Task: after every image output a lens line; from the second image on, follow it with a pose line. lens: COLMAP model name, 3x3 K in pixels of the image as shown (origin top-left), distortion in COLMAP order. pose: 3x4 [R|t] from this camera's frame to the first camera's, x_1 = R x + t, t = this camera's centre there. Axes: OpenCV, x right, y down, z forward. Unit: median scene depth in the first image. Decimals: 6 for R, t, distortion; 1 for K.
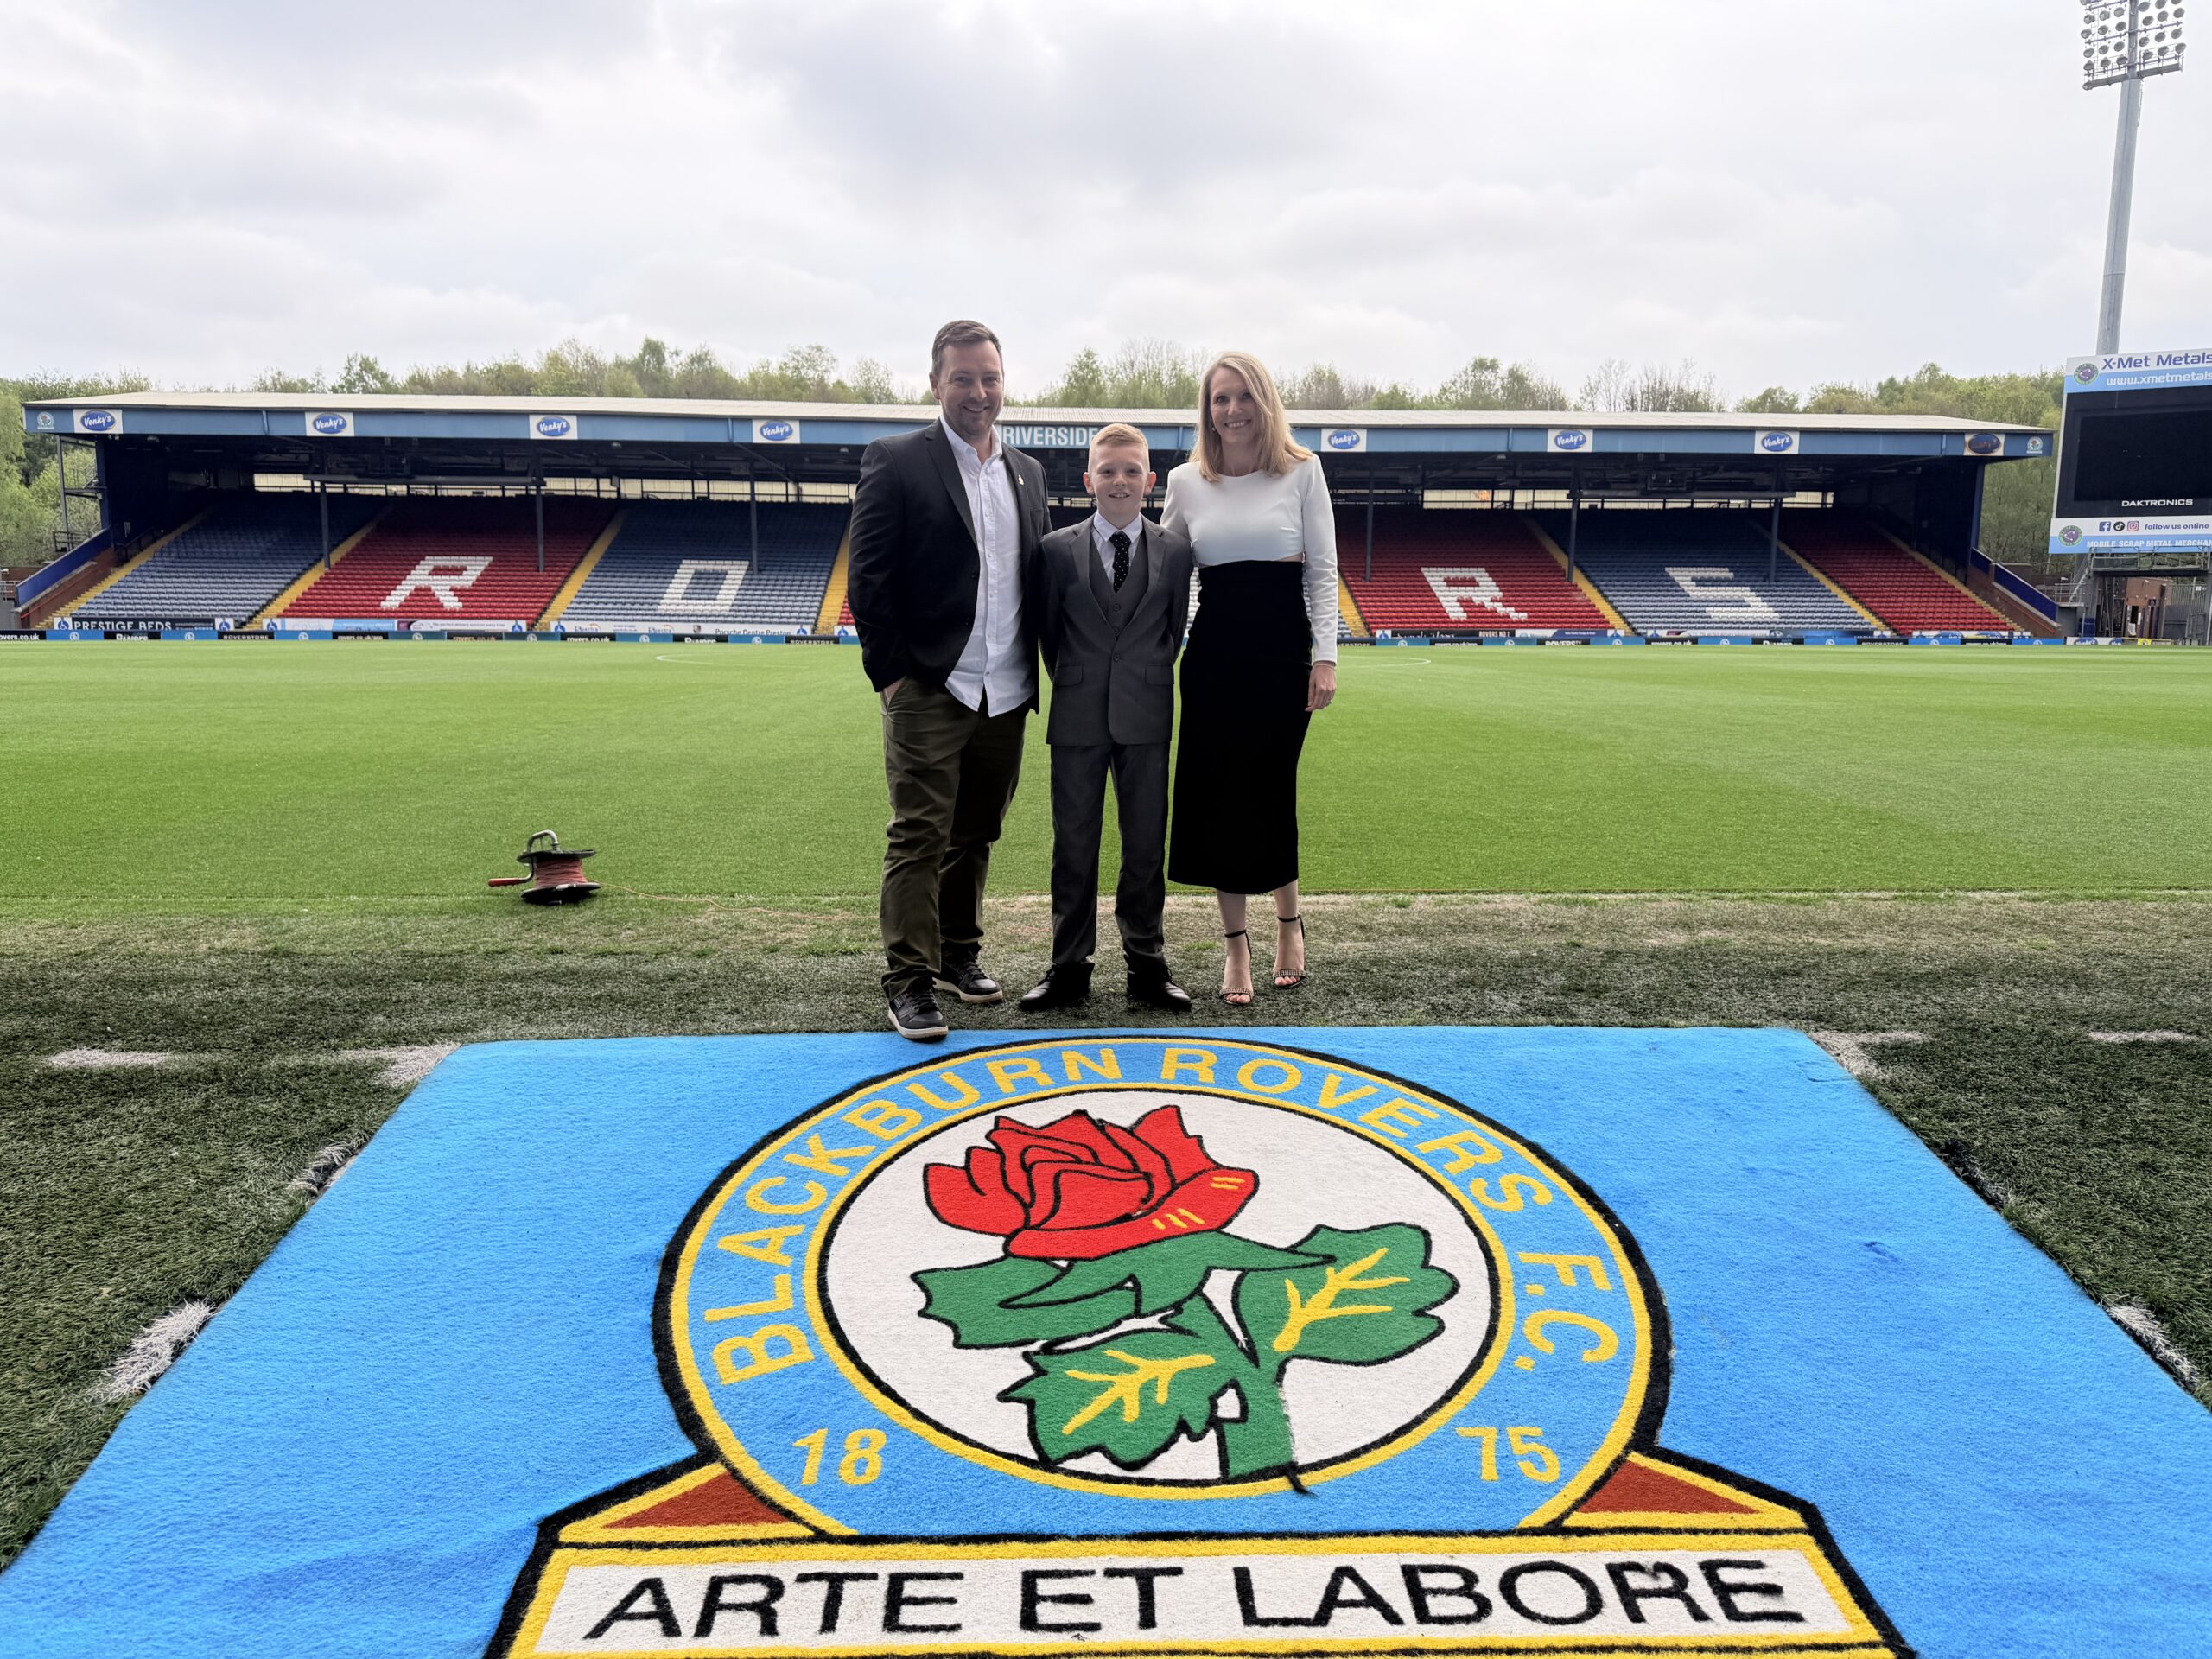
lens RADIAL K [[1547.5, 0, 1115.2], [0, 1547.5, 831.5], [0, 0, 1]] dist [0.016608, -0.018488]
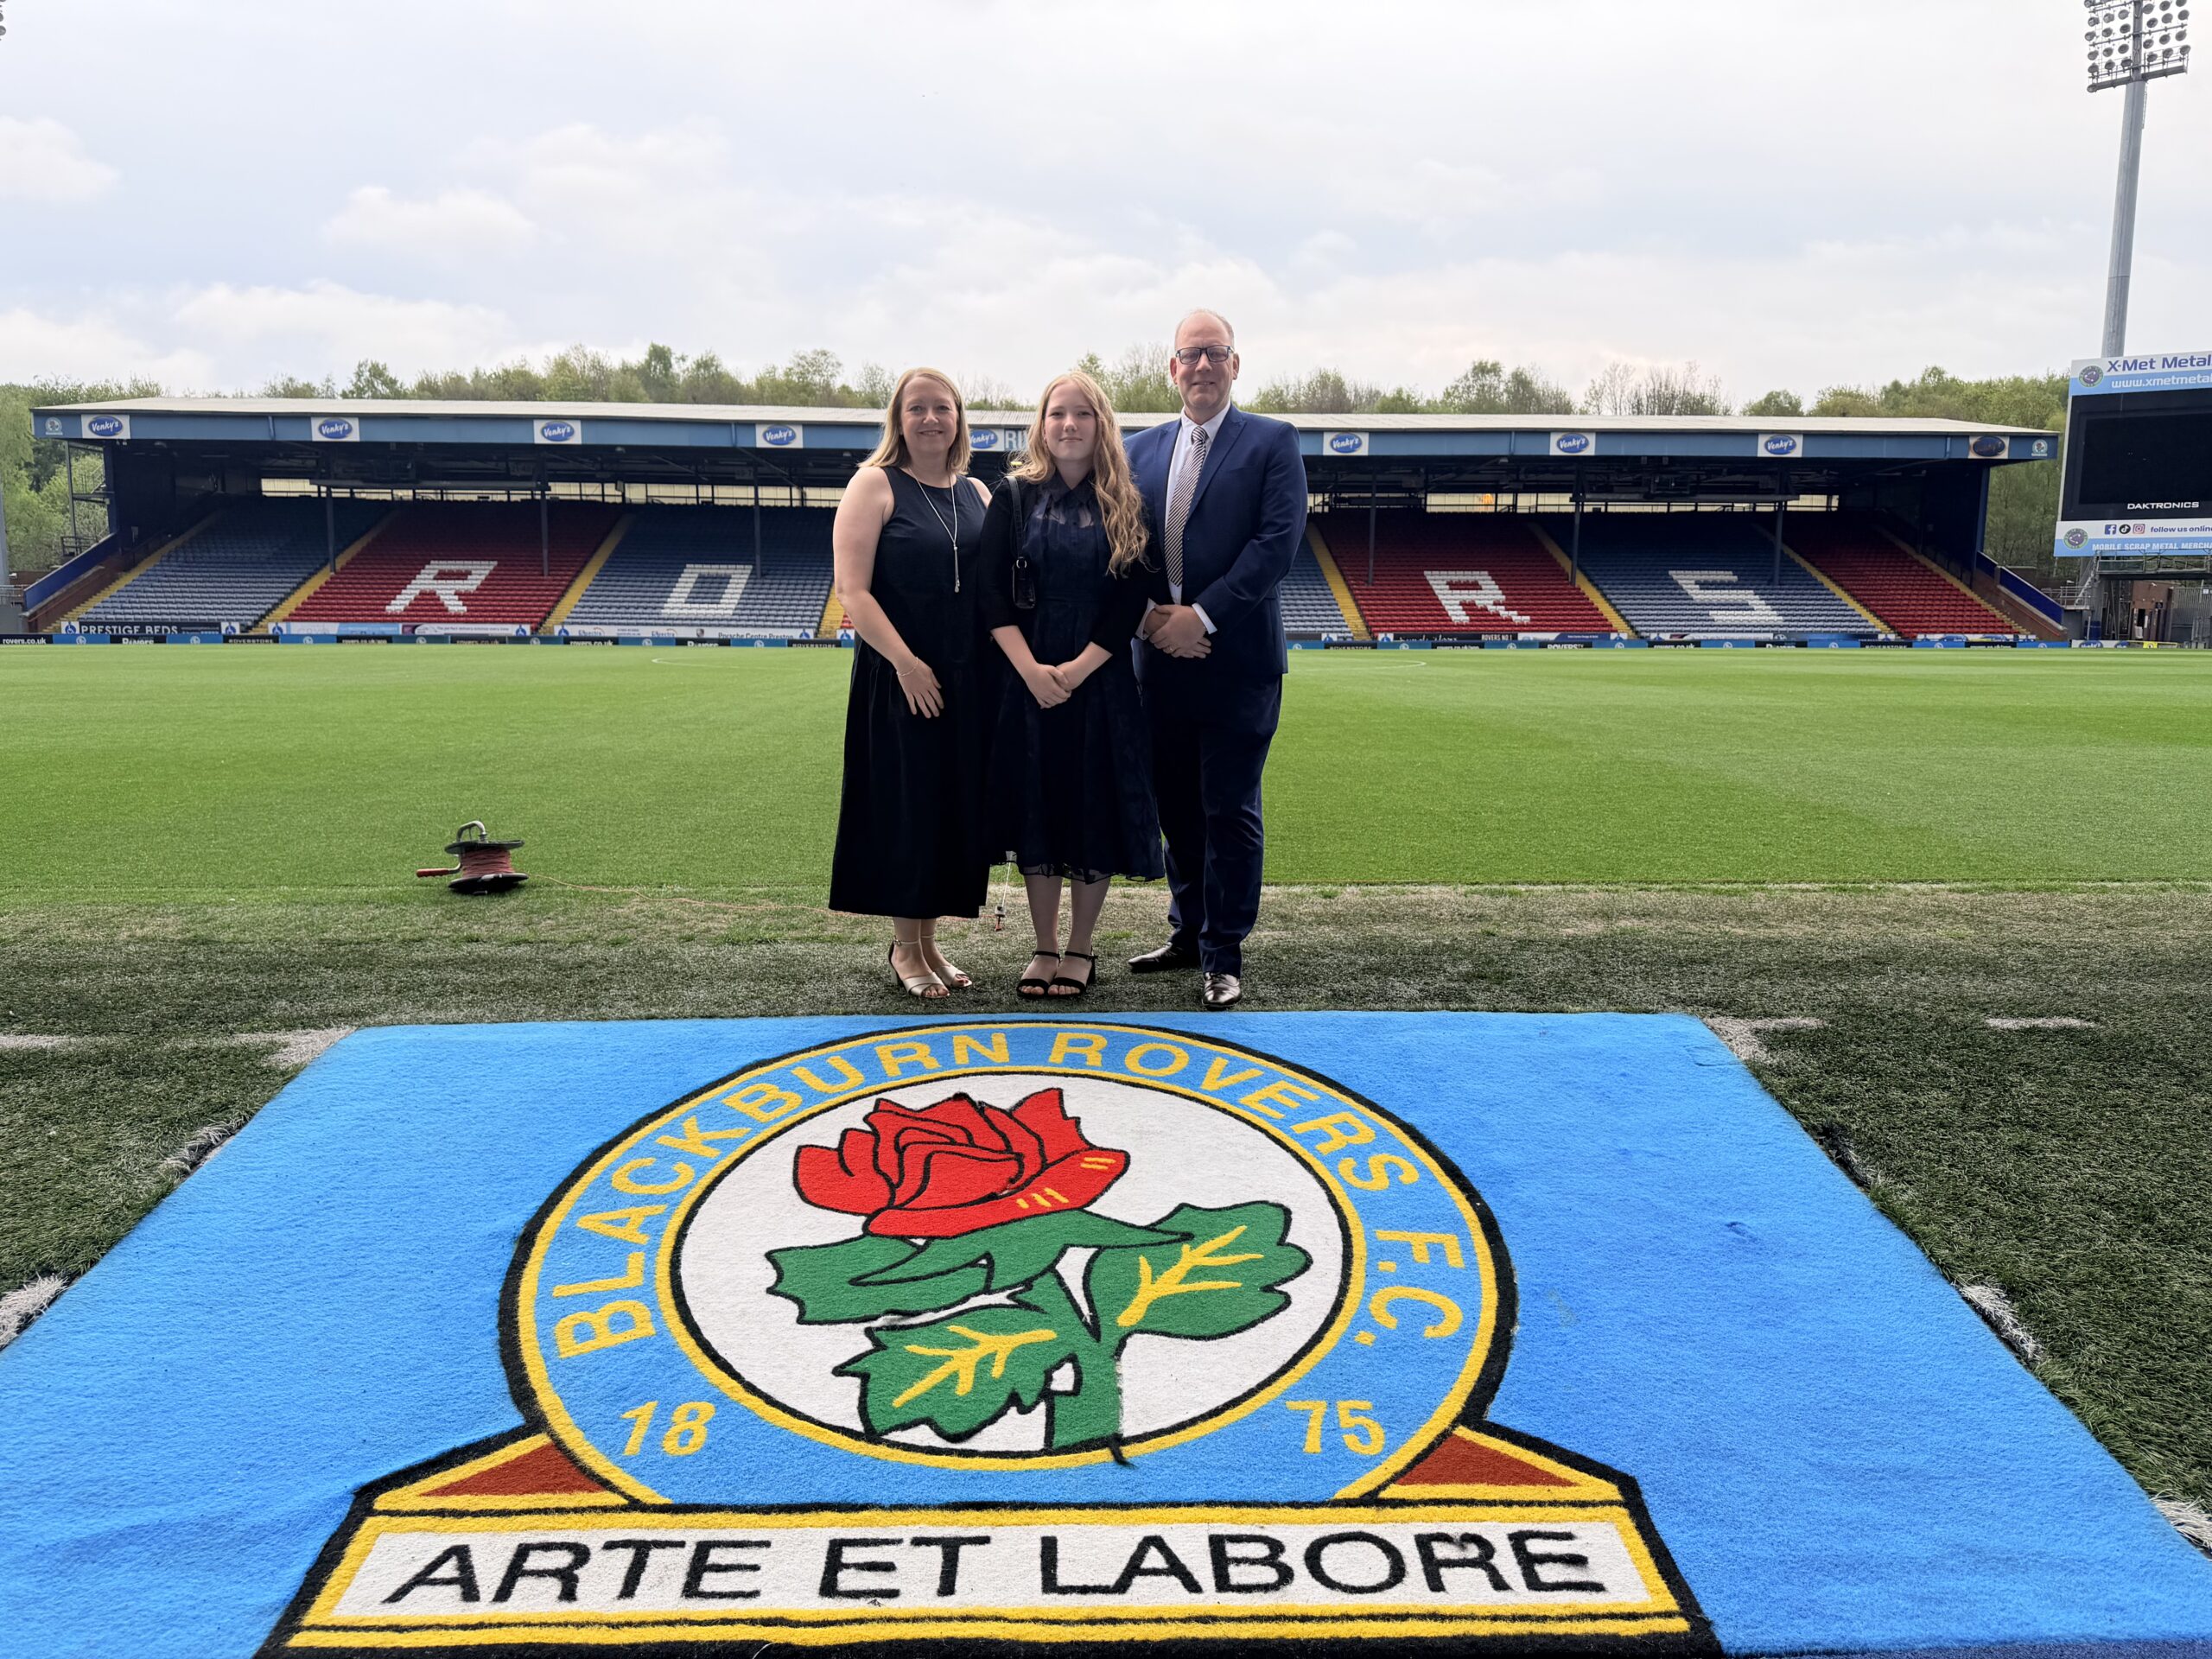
lens RADIAL K [[1547.7, 0, 1110.8], [0, 1547.7, 827.6], [0, 0, 1]] dist [0.015421, -0.016824]
pose [[0.999976, 0.000275, -0.006963, 0.079892], [-0.000311, 0.999987, -0.005149, 0.013280], [0.006962, 0.005151, 0.999963, -0.002831]]
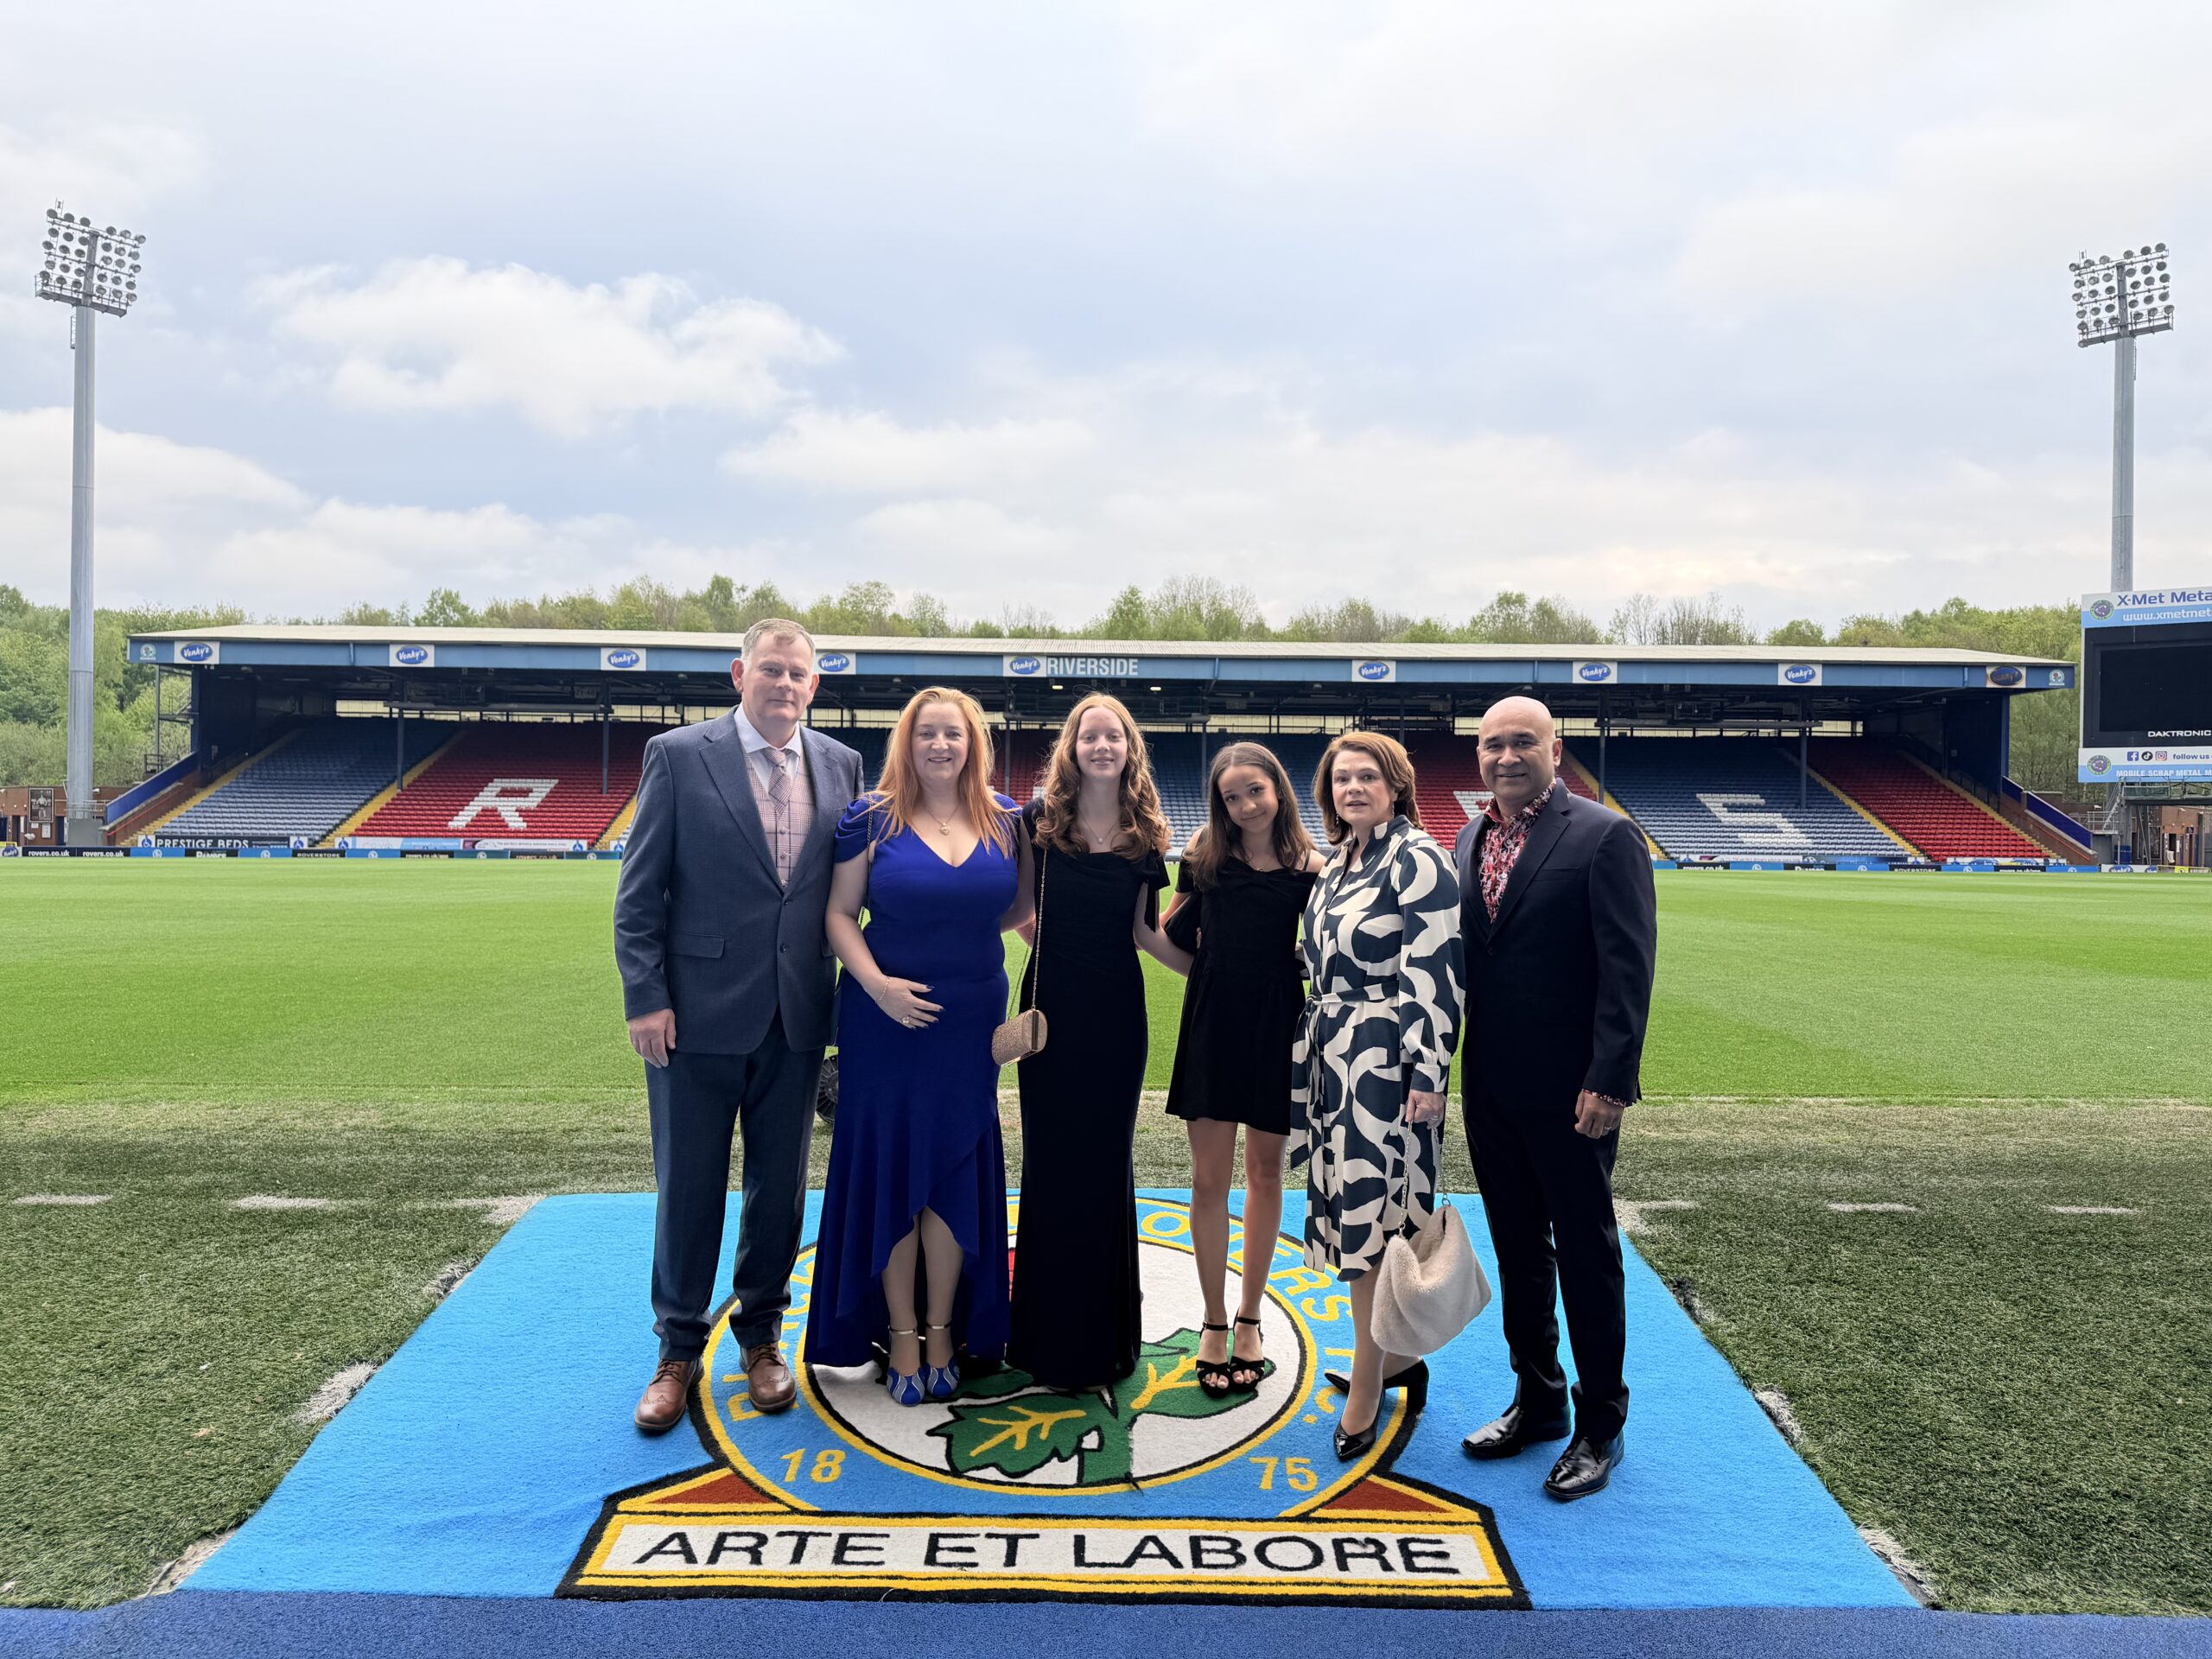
lens RADIAL K [[1542.4, 0, 1113.3], [0, 1542.4, 836.2], [0, 0, 1]] dist [0.017765, -0.019730]
pose [[0.999545, 0.005019, -0.029734, 0.095416], [-0.009073, 0.990413, -0.137839, 0.014796], [0.028757, 0.138046, 0.990008, -0.331417]]
